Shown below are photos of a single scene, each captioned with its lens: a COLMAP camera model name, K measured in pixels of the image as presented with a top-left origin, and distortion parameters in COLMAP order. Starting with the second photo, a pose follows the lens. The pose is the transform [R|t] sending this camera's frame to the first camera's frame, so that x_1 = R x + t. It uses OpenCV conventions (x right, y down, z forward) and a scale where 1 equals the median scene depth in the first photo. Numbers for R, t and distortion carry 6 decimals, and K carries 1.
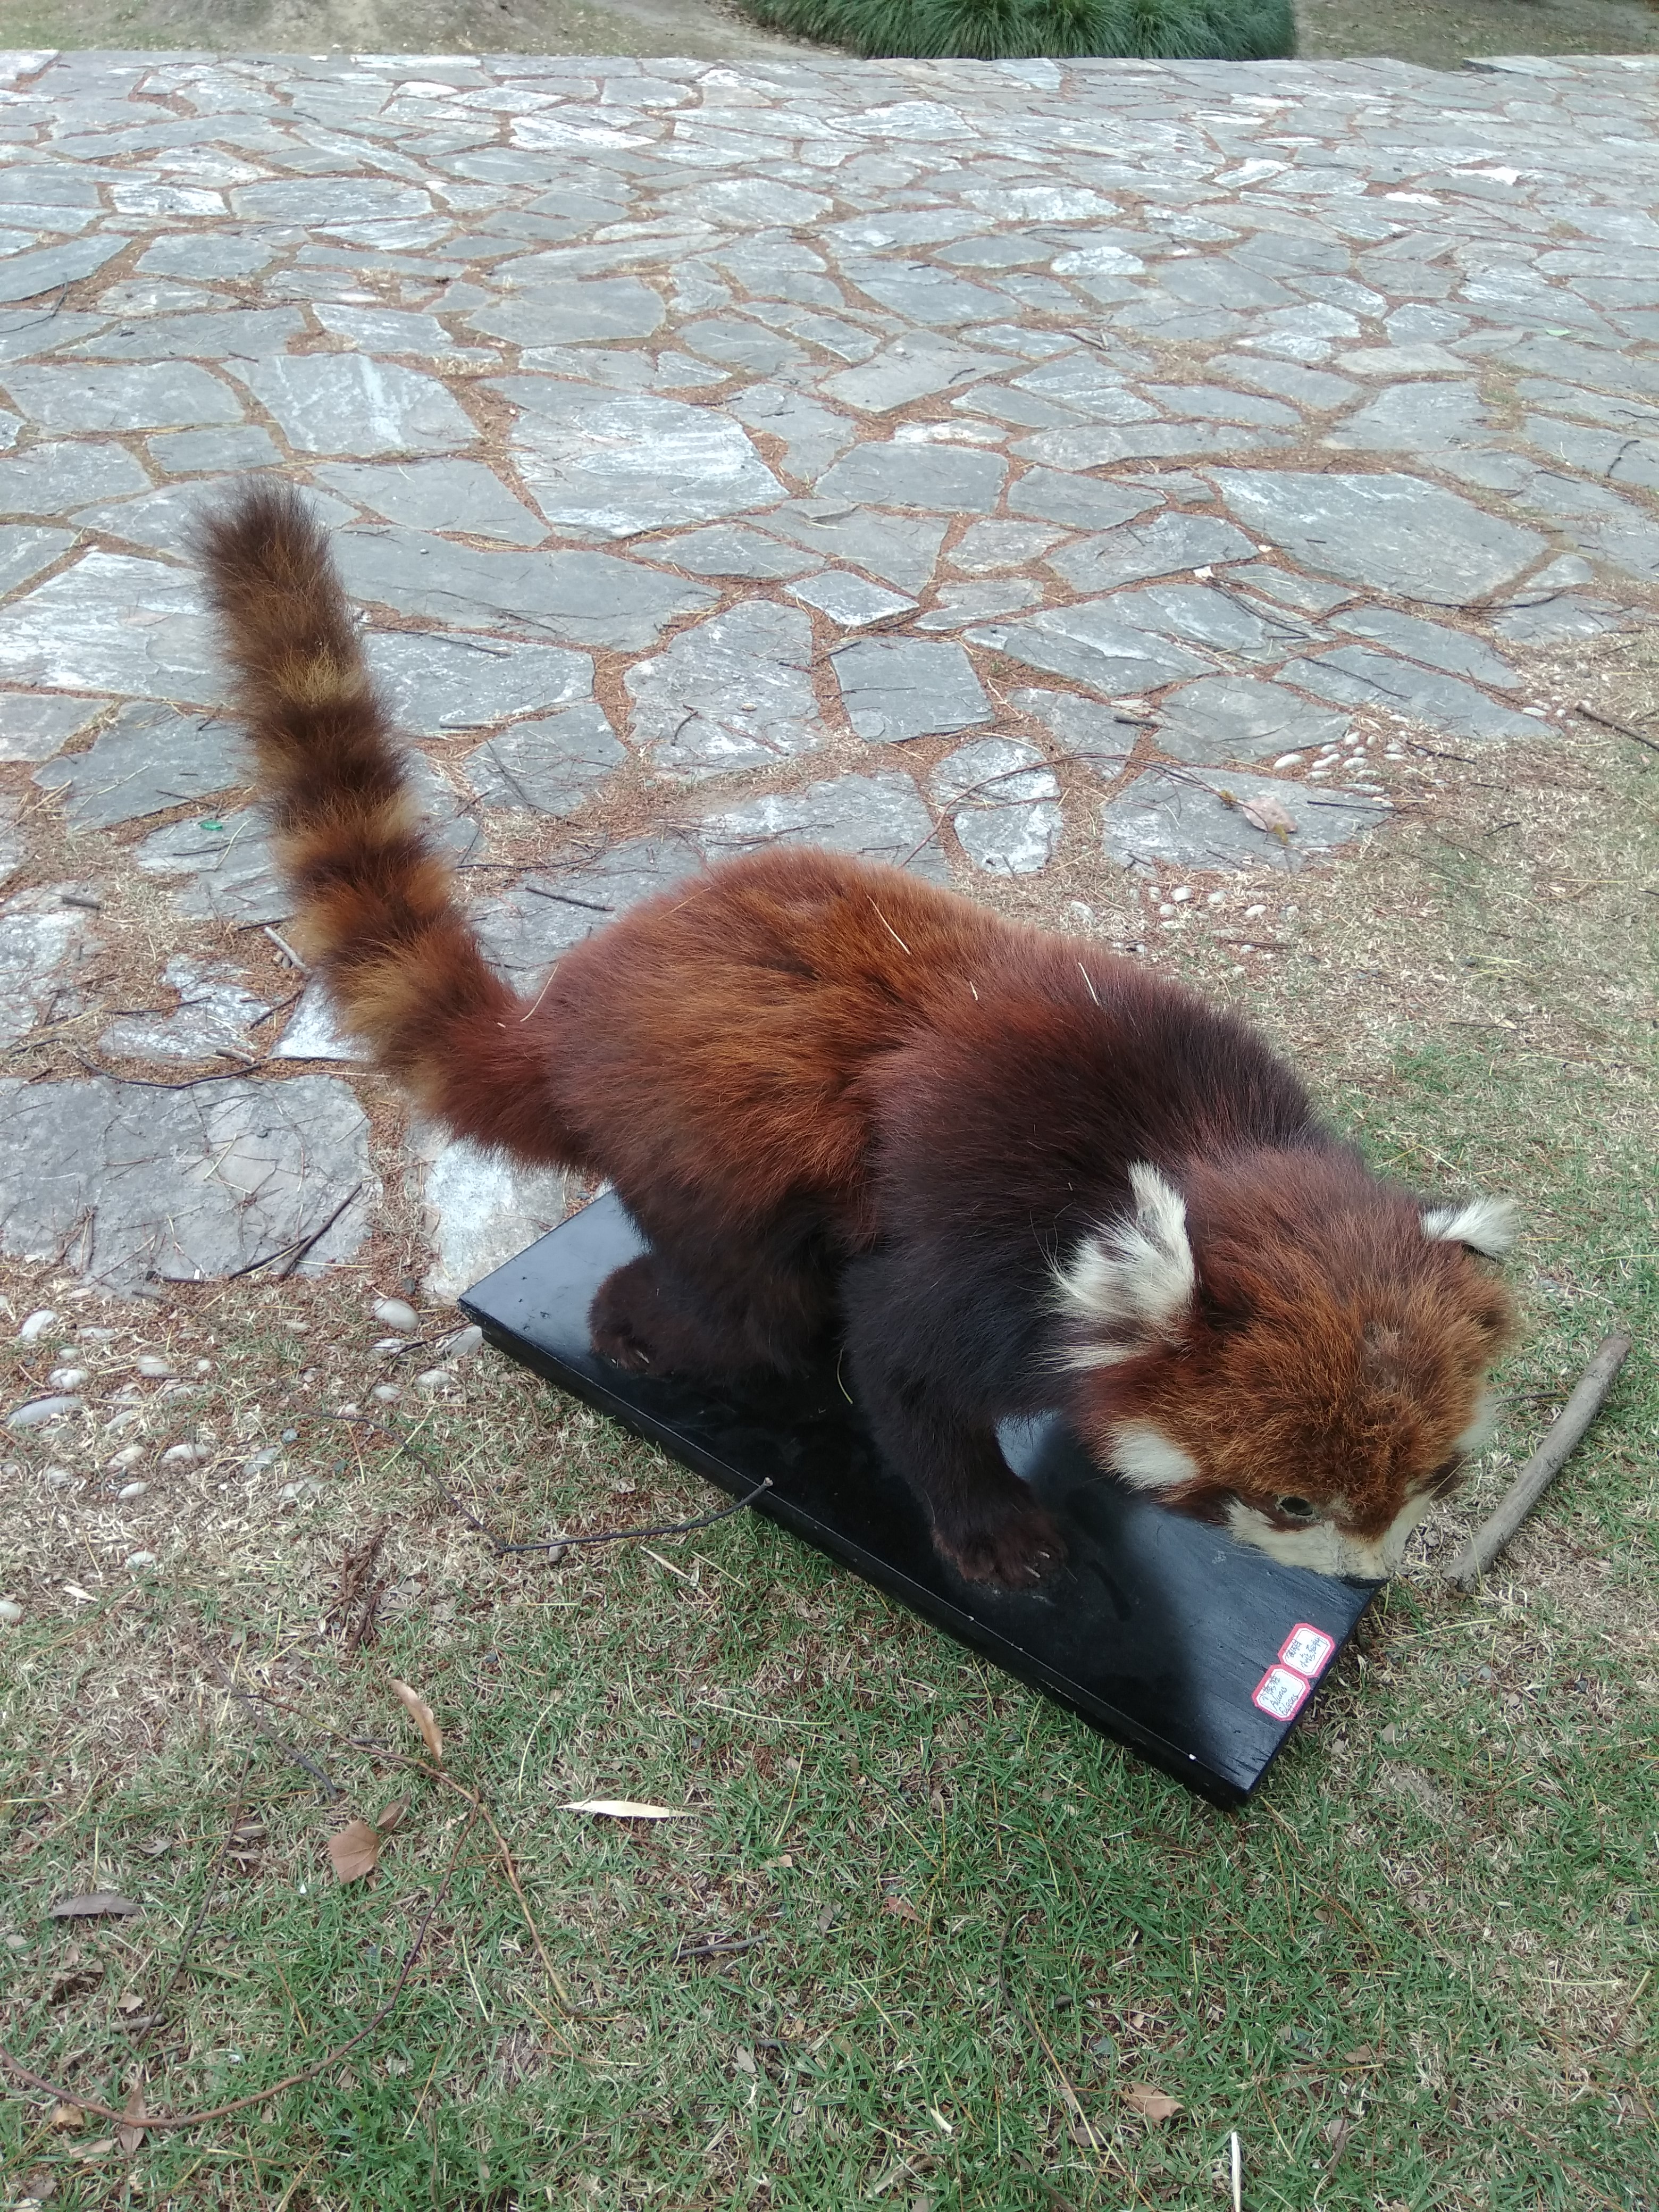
lens RADIAL K [[1777.6, 0, 829.5], [0, 1777.6, 1106.0], [0, 0, 1]] dist [0.120455, -0.187513]
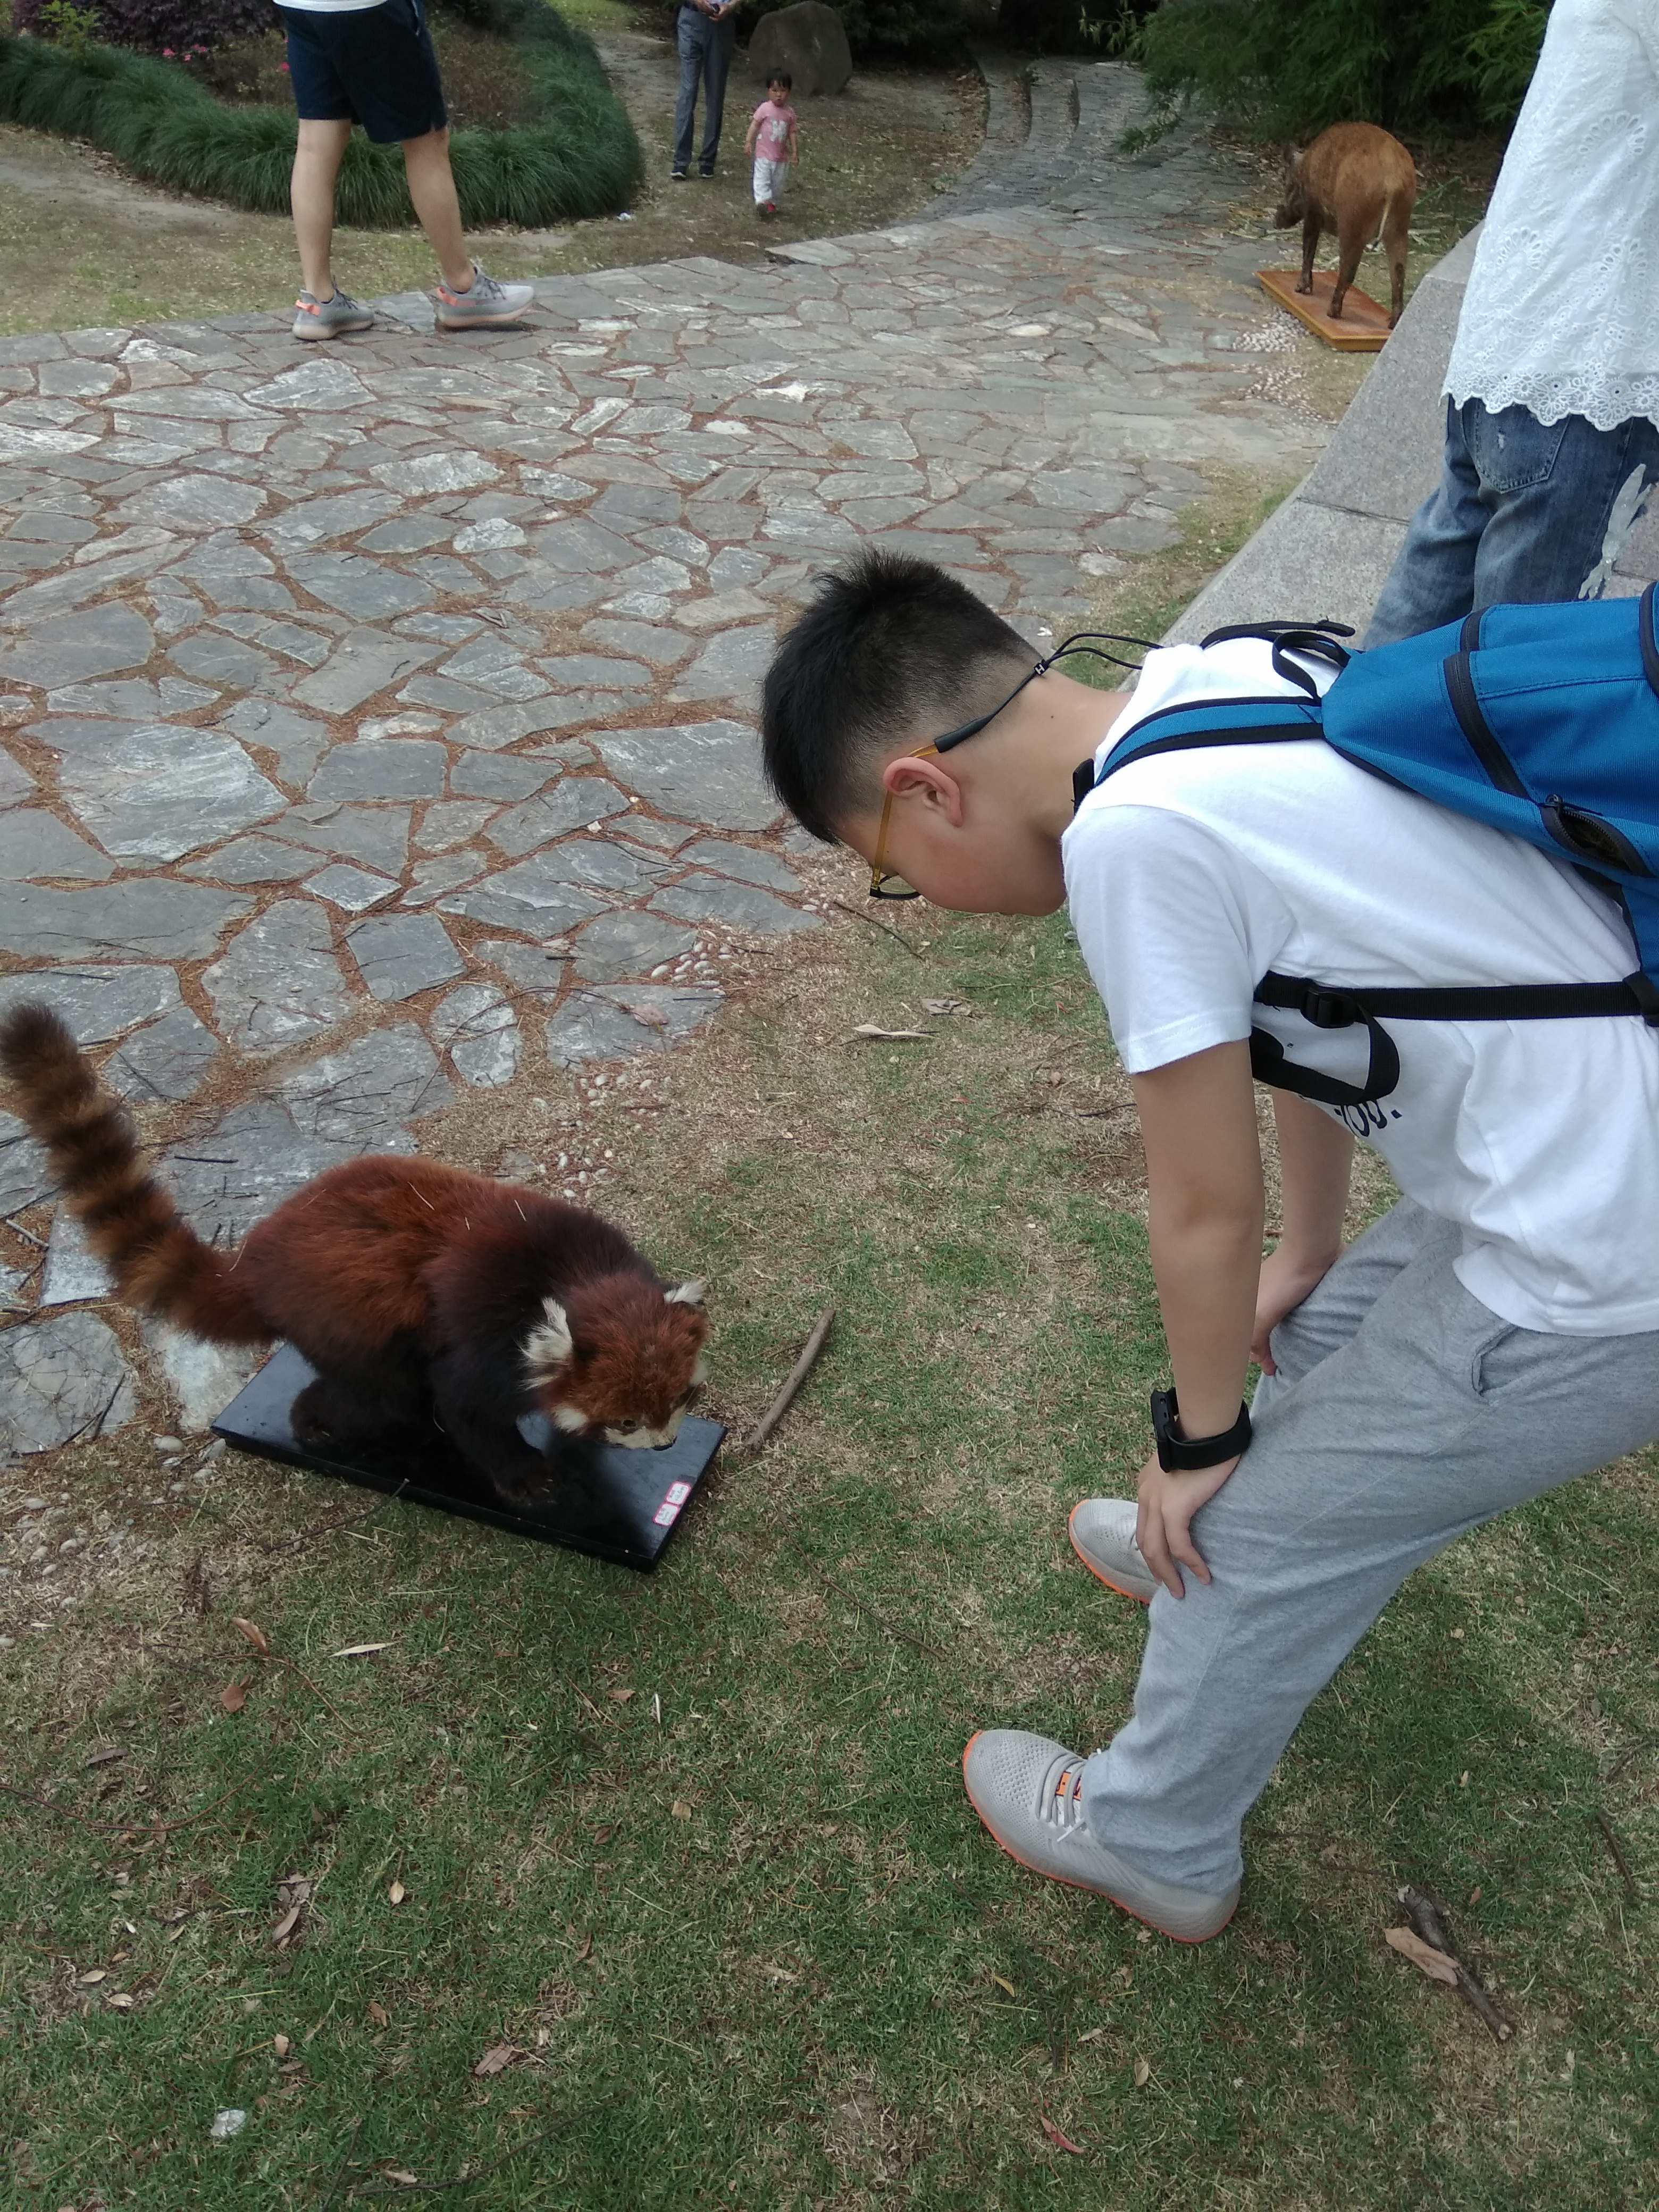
lens RADIAL K [[1777.6, 0, 829.5], [0, 1777.6, 1106.0], [0, 0, 1]] dist [0.120455, -0.187513]
pose [[0.955650, -0.183635, 0.230243, 0.018547], [0.185007, 0.982610, 0.015812, -0.079991], [-0.229143, 0.027486, 0.973005, -0.596891]]
